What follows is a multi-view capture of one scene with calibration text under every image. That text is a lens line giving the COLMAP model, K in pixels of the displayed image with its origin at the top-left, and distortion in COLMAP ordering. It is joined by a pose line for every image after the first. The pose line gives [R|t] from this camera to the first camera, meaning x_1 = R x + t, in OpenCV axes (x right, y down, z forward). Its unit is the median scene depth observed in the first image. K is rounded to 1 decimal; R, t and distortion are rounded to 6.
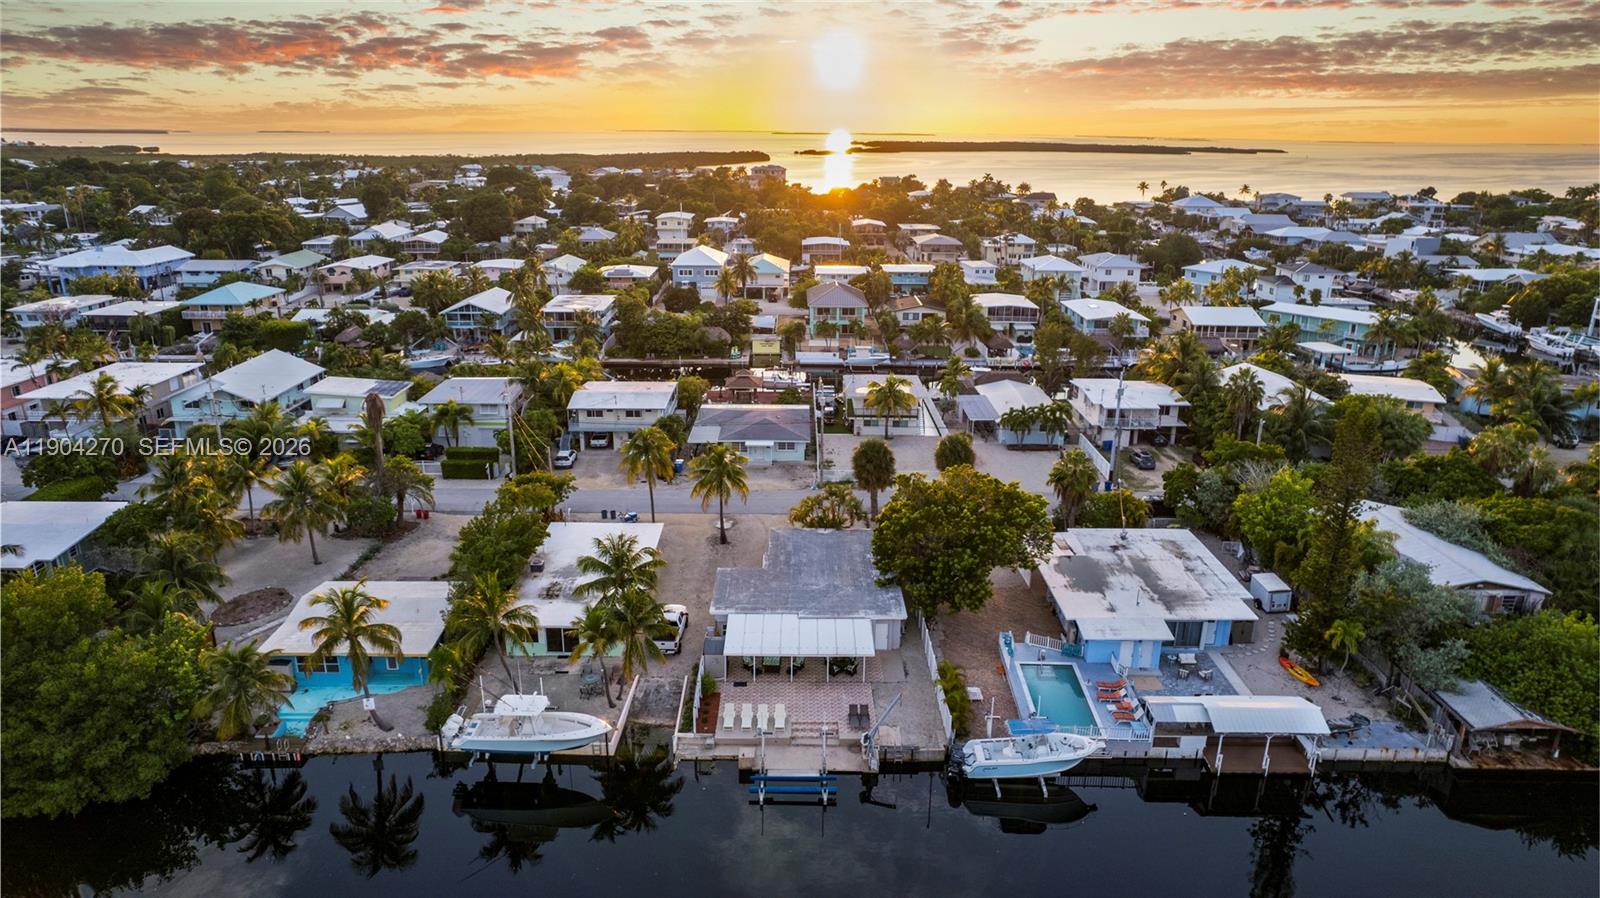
lens RADIAL K [[1023.0, 0, 804.5], [0, 1023.0, 457.3], [0, 0, 1]] dist [-0.069308, 0.061706]
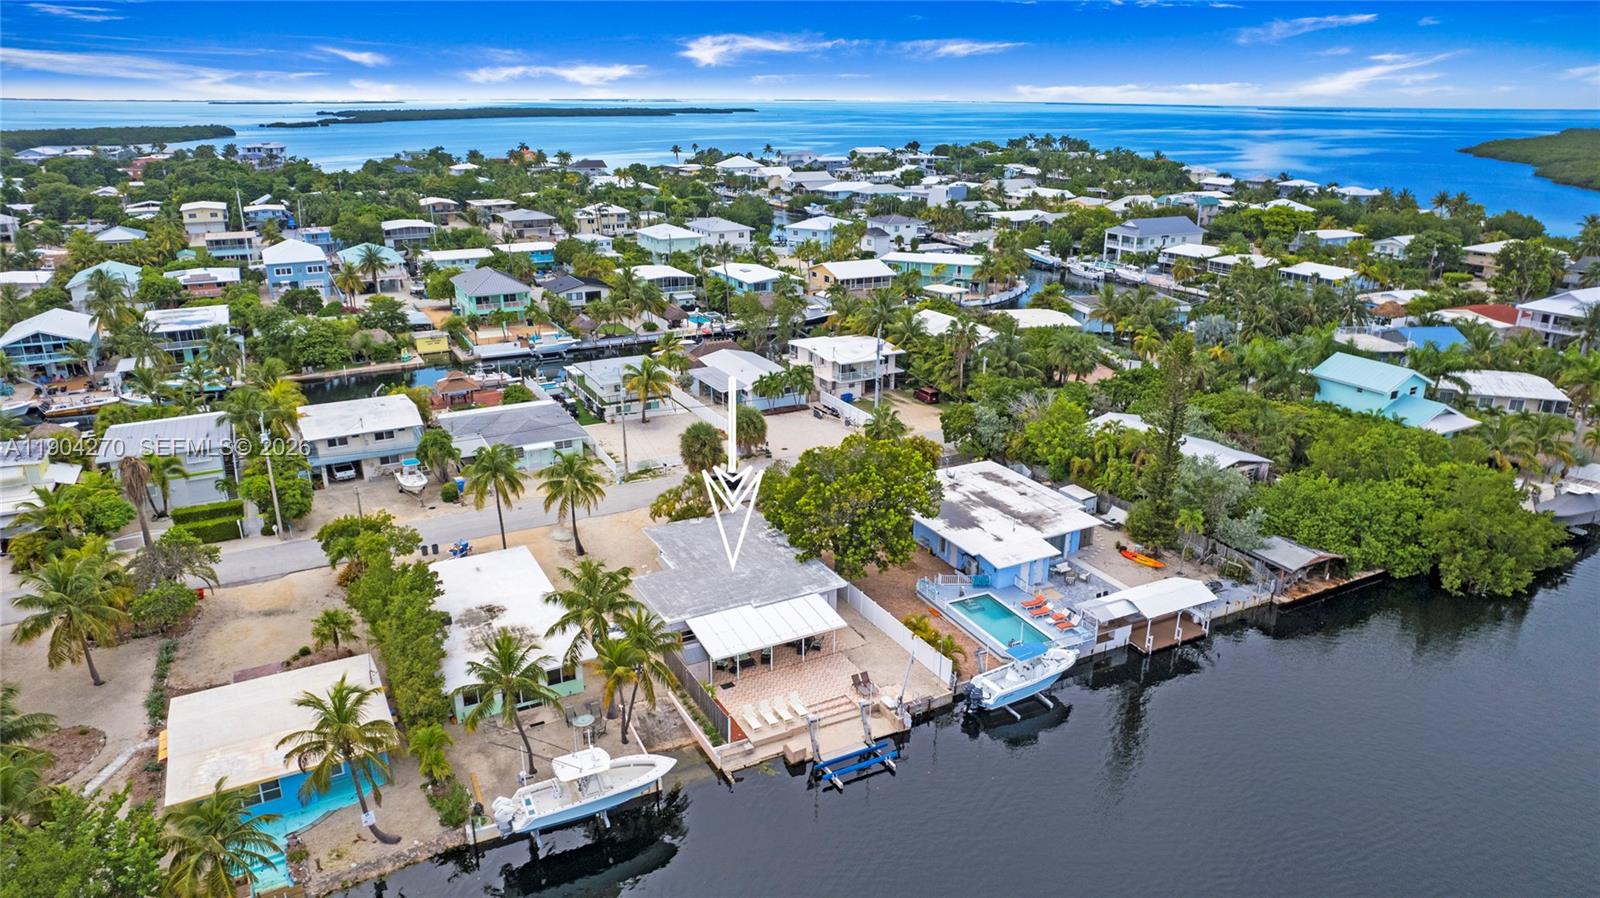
lens RADIAL K [[1023.0, 0, 802.1], [0, 1023.0, 453.3], [0, 0, 1]] dist [-0.069308, 0.061706]
pose [[0.885911, -0.158272, 0.436019, -0.356268], [0.145631, 0.987362, 0.062510, -0.045265], [-0.440402, 0.008119, 0.897764, 0.074947]]
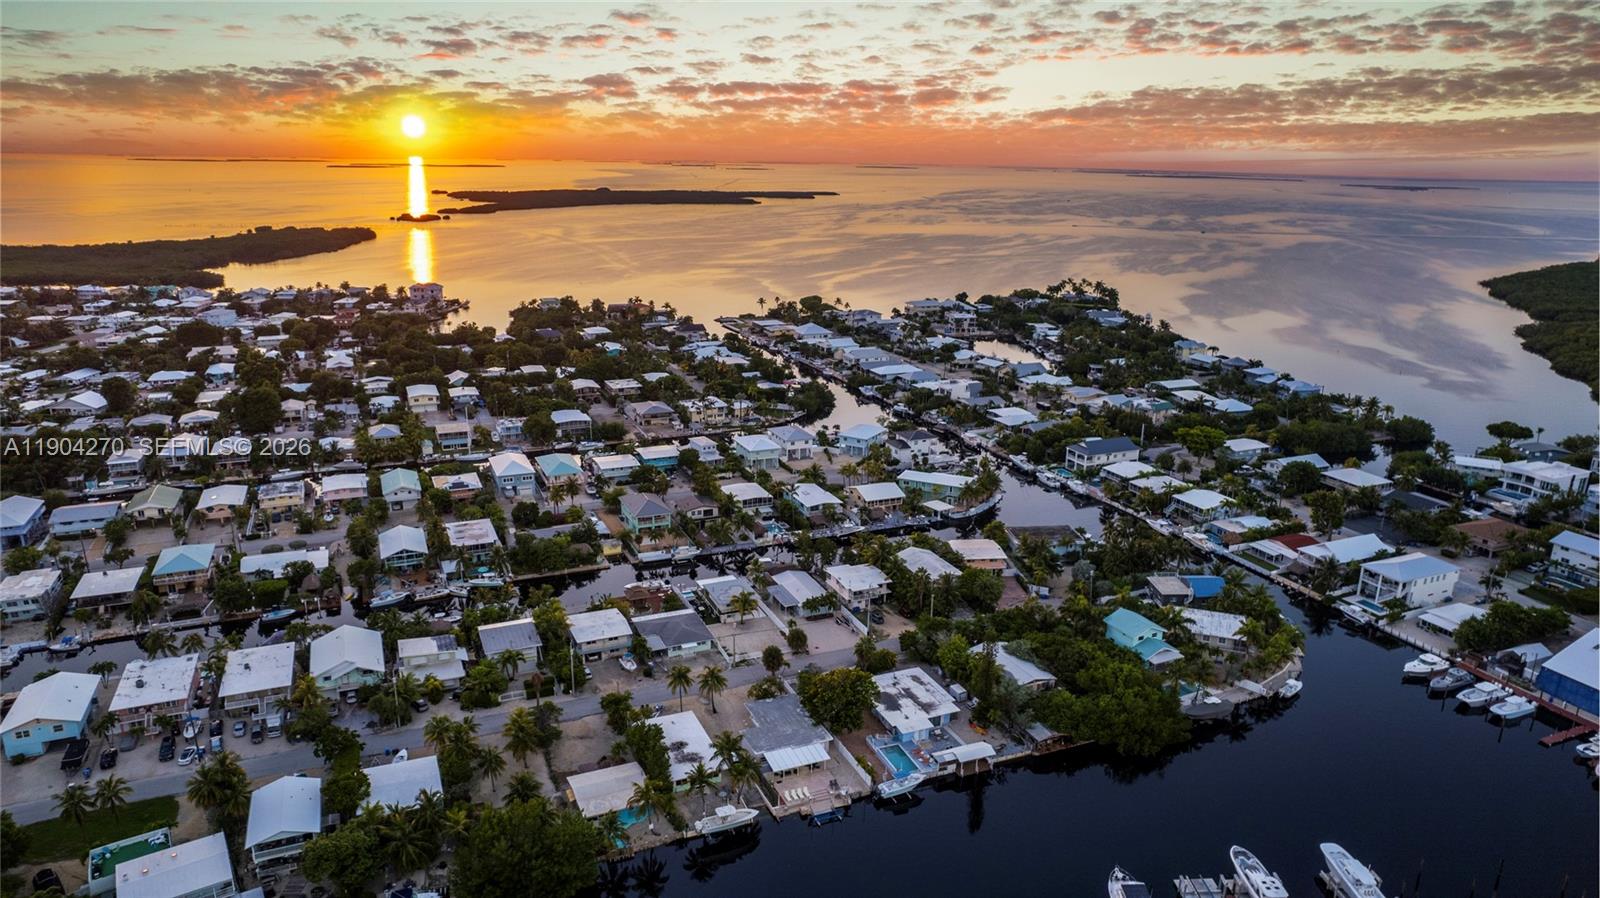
lens RADIAL K [[1023.0, 0, 798.0], [0, 1023.0, 454.7], [0, 0, 1]] dist [-0.069308, 0.061706]
pose [[0.921248, -0.106049, 0.374239, -0.762050], [0.114290, 0.993447, 0.000172, -0.492162], [-0.371805, 0.042613, 0.927332, -1.161043]]
